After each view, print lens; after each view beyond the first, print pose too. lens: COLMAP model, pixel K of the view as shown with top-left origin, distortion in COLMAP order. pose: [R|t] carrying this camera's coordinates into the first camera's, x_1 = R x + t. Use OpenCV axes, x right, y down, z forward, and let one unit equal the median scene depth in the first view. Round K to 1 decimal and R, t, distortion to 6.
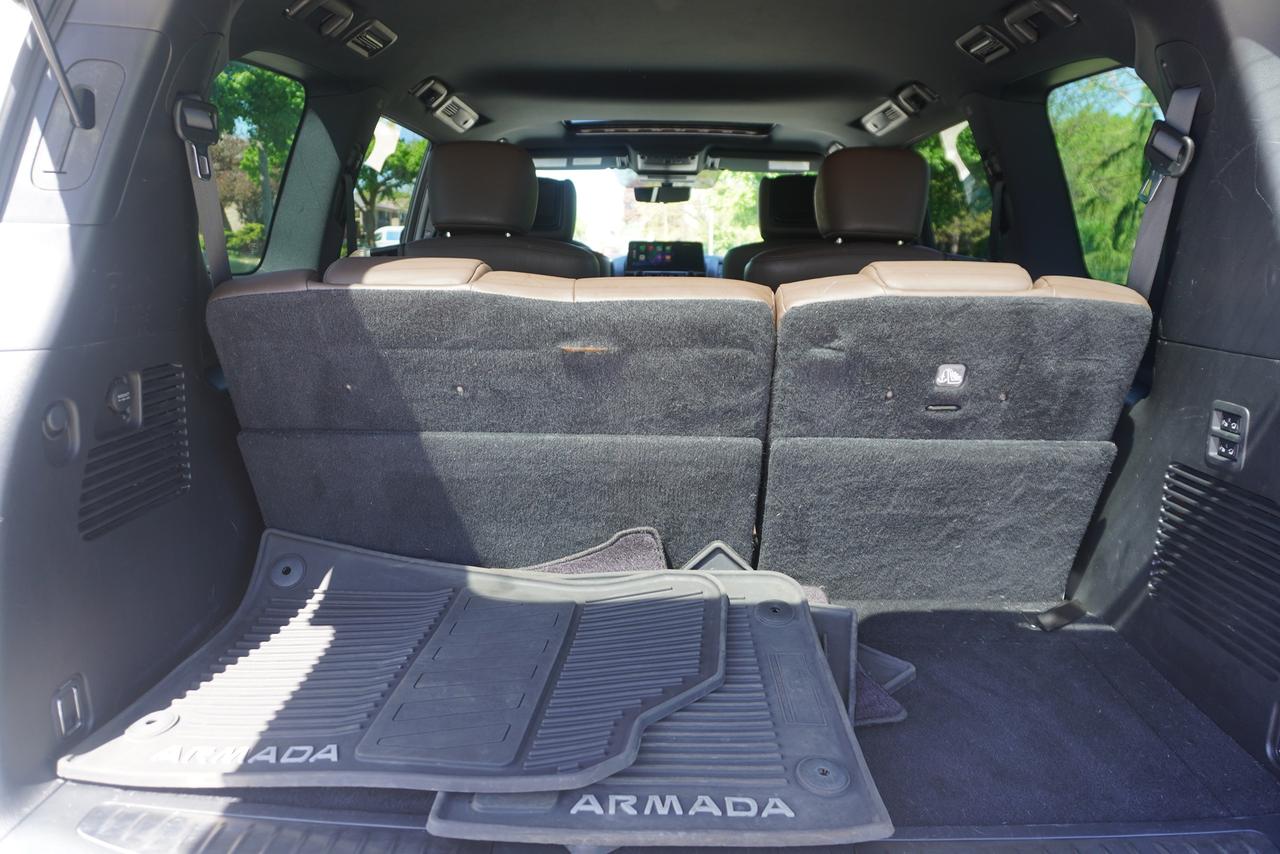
lens RADIAL K [[859.0, 0, 642.1], [0, 859.0, 427.1], [0, 0, 1]] dist [-0.042654, 0.038878]
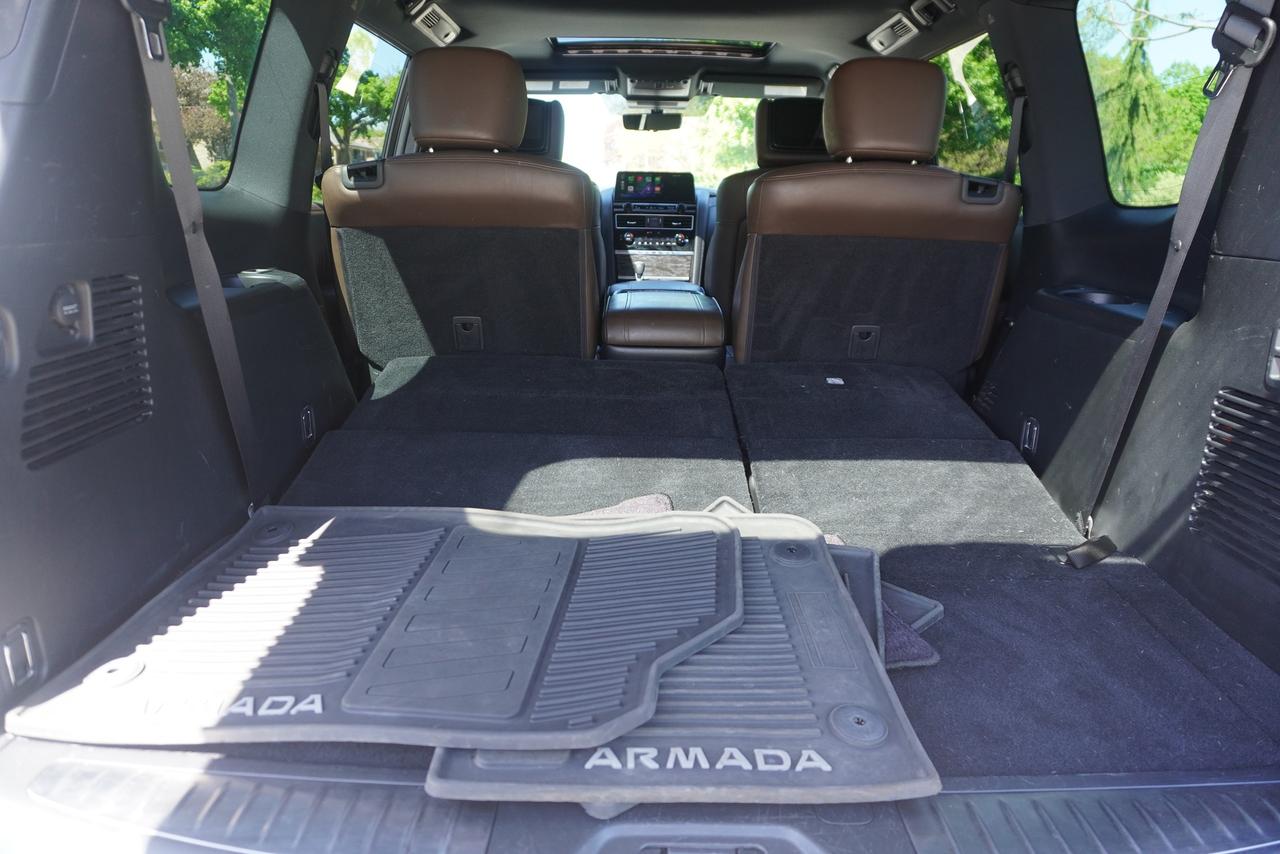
lens RADIAL K [[859.0, 0, 642.9], [0, 859.0, 421.6], [0, 0, 1]] dist [-0.042654, 0.038878]
pose [[0.999713, 0.000628, 0.023929, -0.033583], [-0.002023, 0.998296, 0.058317, 0.027404], [-0.023852, -0.058348, 0.998011, 0.093061]]
